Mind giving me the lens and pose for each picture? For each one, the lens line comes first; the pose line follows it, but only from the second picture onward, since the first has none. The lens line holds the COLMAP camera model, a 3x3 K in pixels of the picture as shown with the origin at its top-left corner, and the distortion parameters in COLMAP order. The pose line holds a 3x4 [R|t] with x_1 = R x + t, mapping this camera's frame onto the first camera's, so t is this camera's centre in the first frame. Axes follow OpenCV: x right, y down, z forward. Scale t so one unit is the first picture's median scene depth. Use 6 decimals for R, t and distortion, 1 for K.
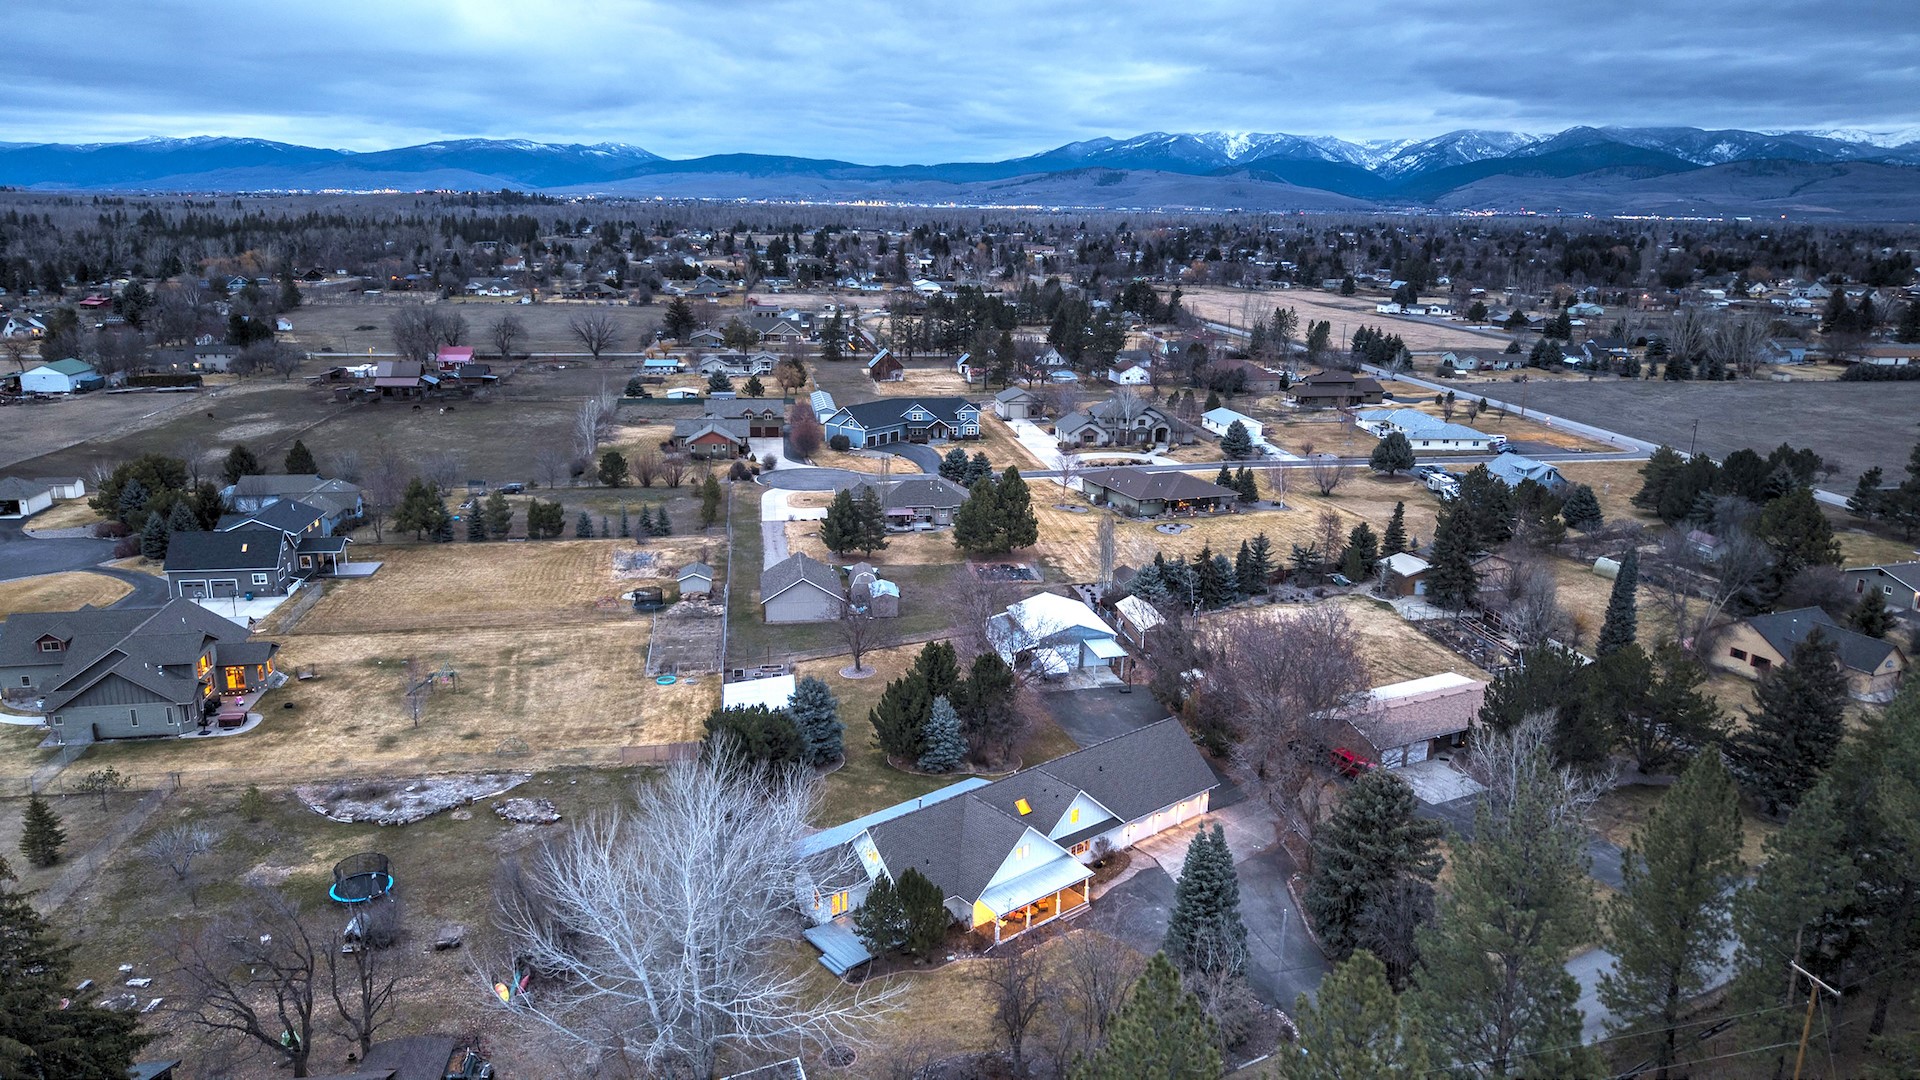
lens RADIAL K [[1287.3, 0, 960.0], [0, 1287.3, 540.0], [0, 0, 1]] dist [0.016113, -0.014834]
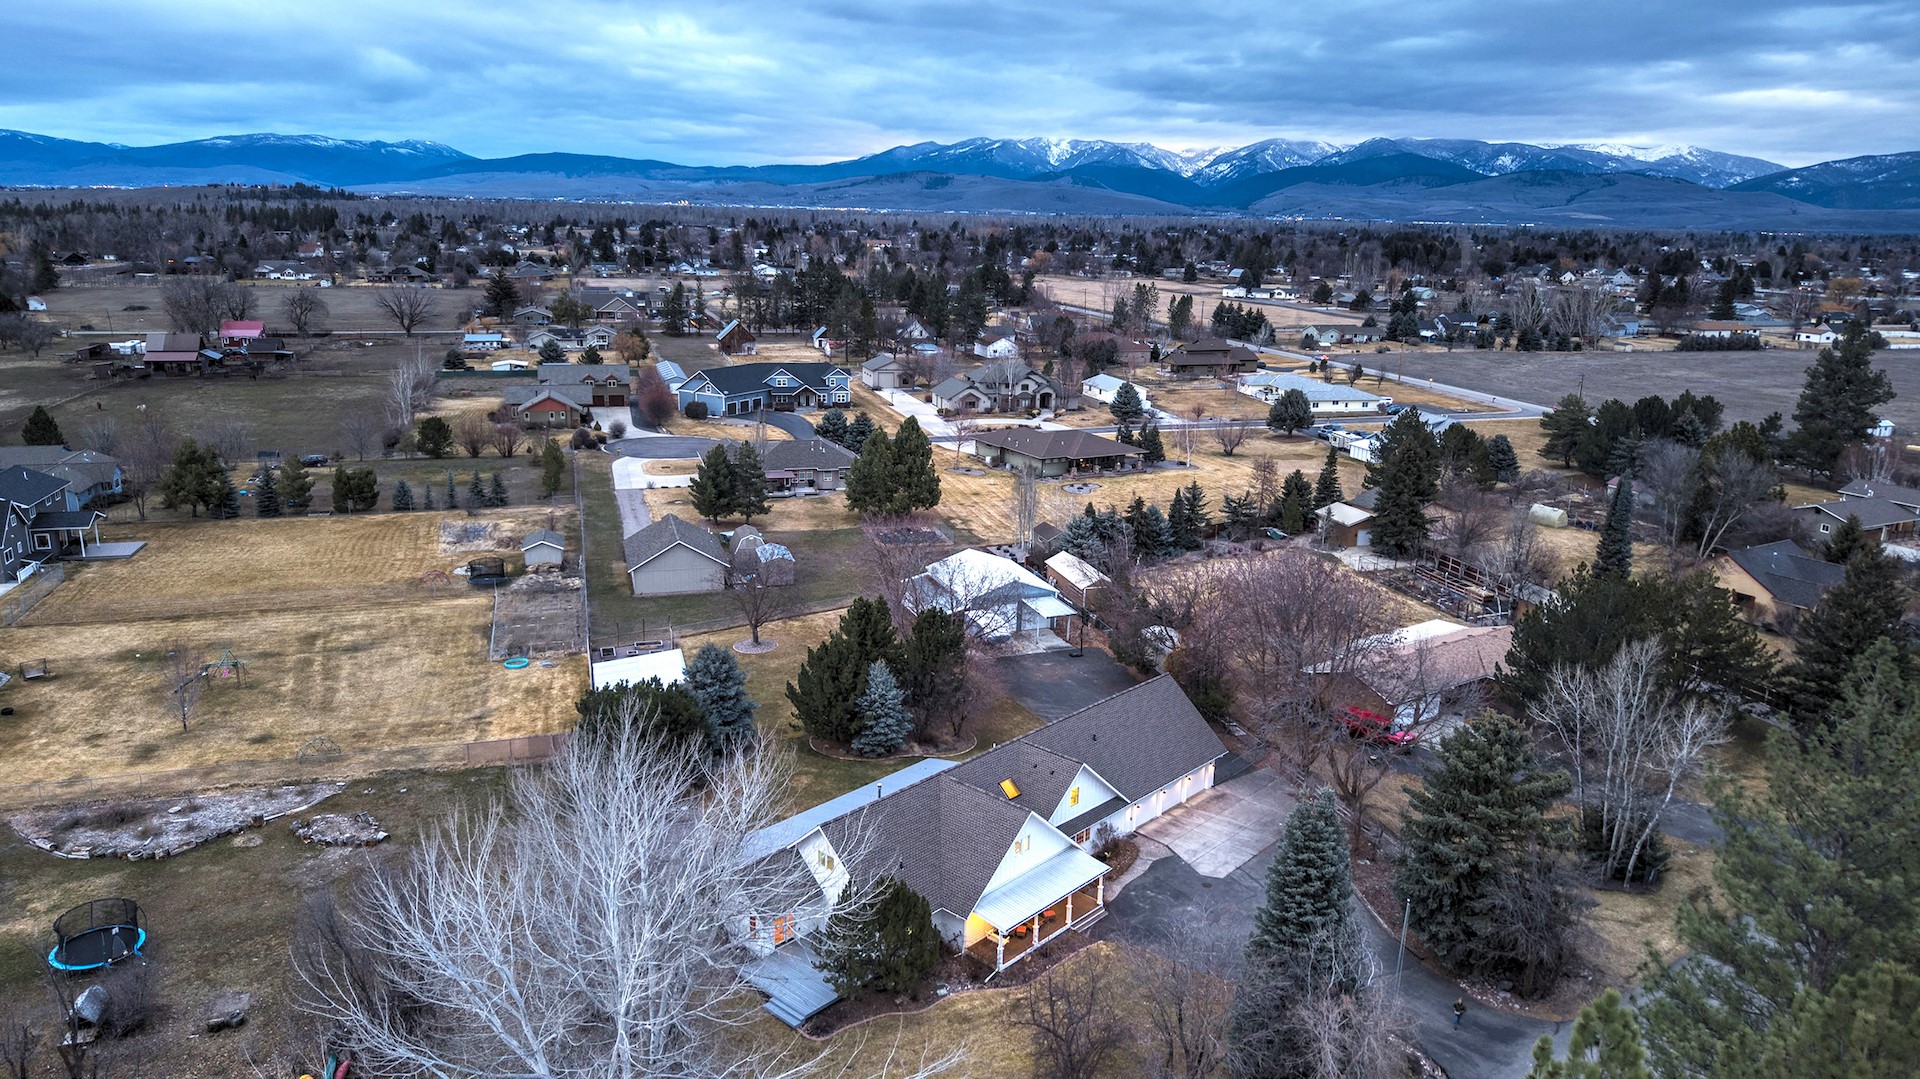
lens RADIAL K [[1287.3, 0, 960.0], [0, 1287.3, 539.5], [0, 0, 1]] dist [0.016113, -0.014834]
pose [[0.991469, -0.025478, 0.127830, -0.036229], [0.025951, 0.999661, -0.002031, 0.026858], [-0.127735, 0.005331, 0.991794, 0.107547]]
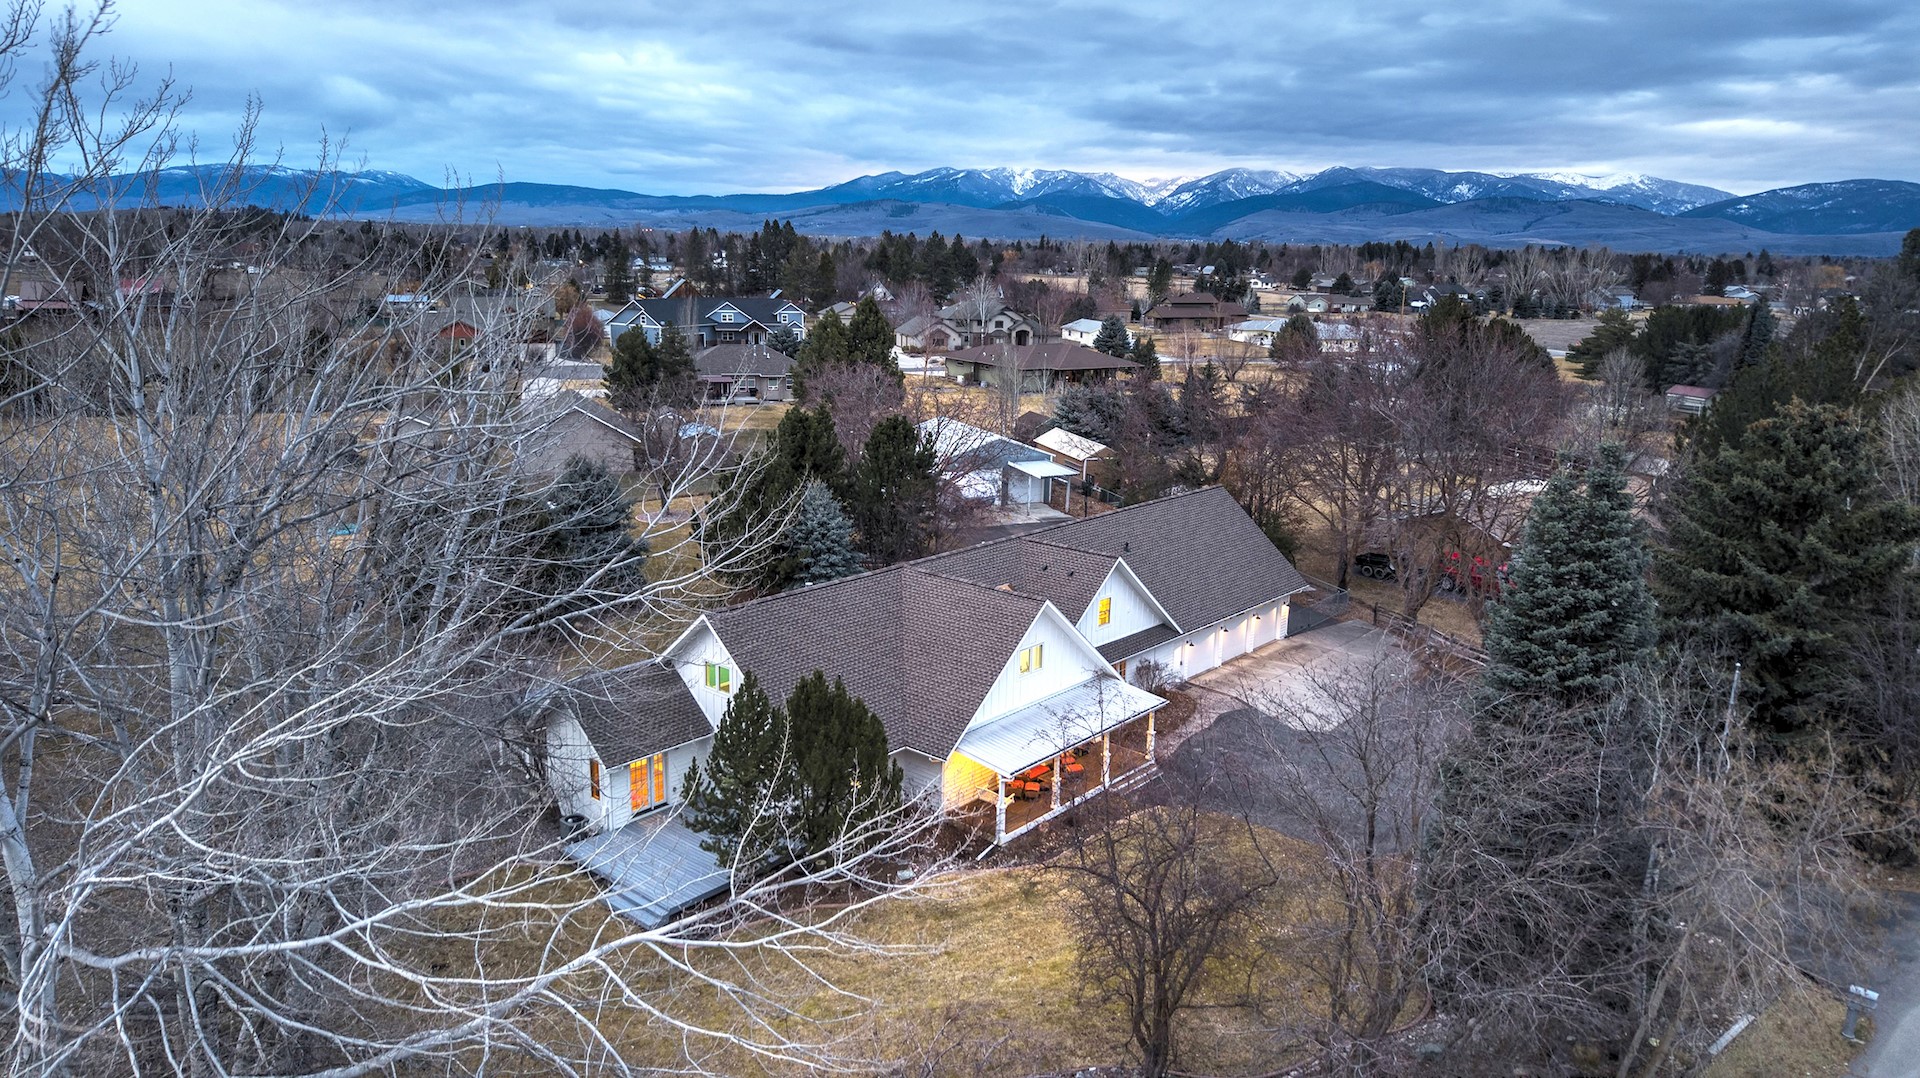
lens RADIAL K [[1287.3, 0, 960.0], [0, 1287.3, 539.0], [0, 0, 1]] dist [0.016113, -0.014834]
pose [[0.987735, -0.031262, 0.152979, -0.022611], [0.035398, 0.999076, -0.024387, 0.092292], [-0.152076, 0.029503, 0.987928, 0.232264]]
